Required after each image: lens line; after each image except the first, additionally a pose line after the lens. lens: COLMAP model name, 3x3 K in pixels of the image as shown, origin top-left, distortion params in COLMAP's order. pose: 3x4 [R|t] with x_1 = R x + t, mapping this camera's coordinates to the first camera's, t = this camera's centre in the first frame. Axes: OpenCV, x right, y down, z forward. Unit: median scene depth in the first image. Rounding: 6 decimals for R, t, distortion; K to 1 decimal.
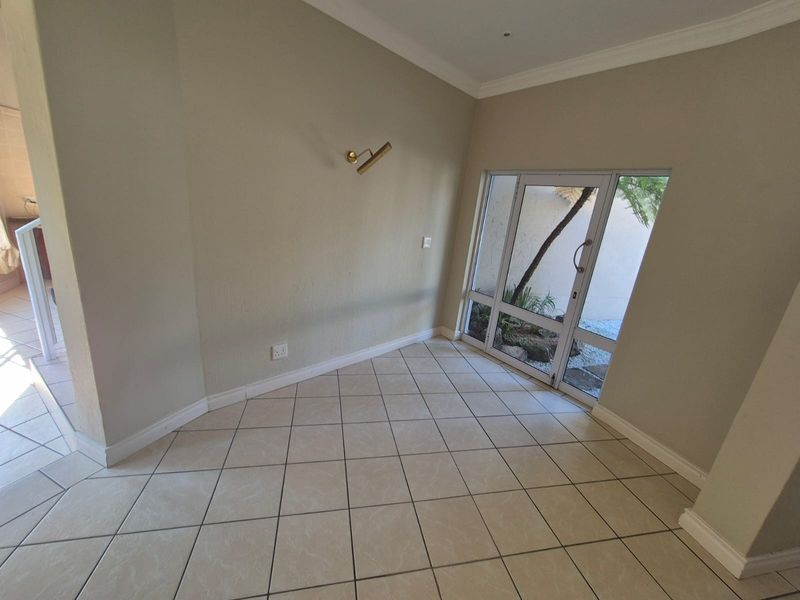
lens RADIAL K [[329.3, 0, 401.6], [0, 329.3, 298.5], [0, 0, 1]] dist [-0.001886, 0.001453]
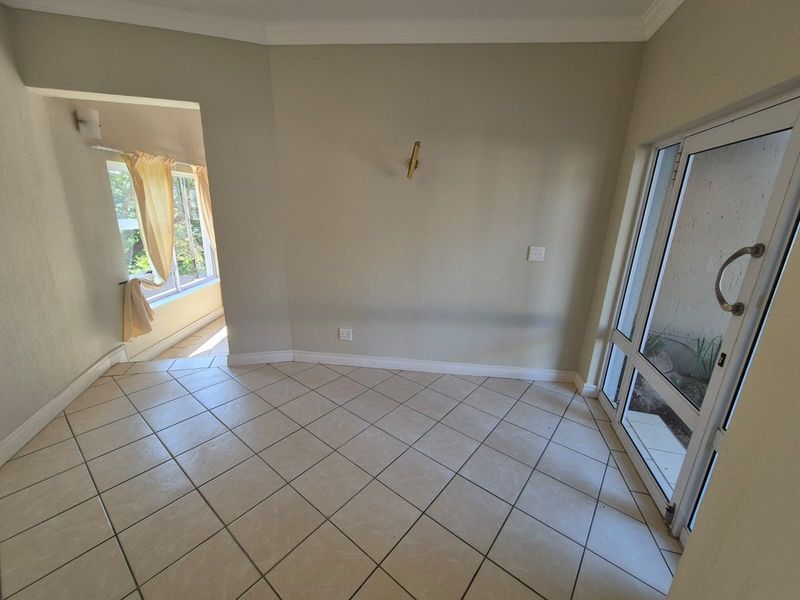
lens RADIAL K [[329.3, 0, 399.4], [0, 329.3, 299.2], [0, 0, 1]] dist [-0.001886, 0.001453]
pose [[0.626446, 0.129332, -0.768660, 0.523479], [-0.182964, 0.982985, 0.016280, -0.017255], [0.757687, 0.130439, 0.639450, 0.284106]]
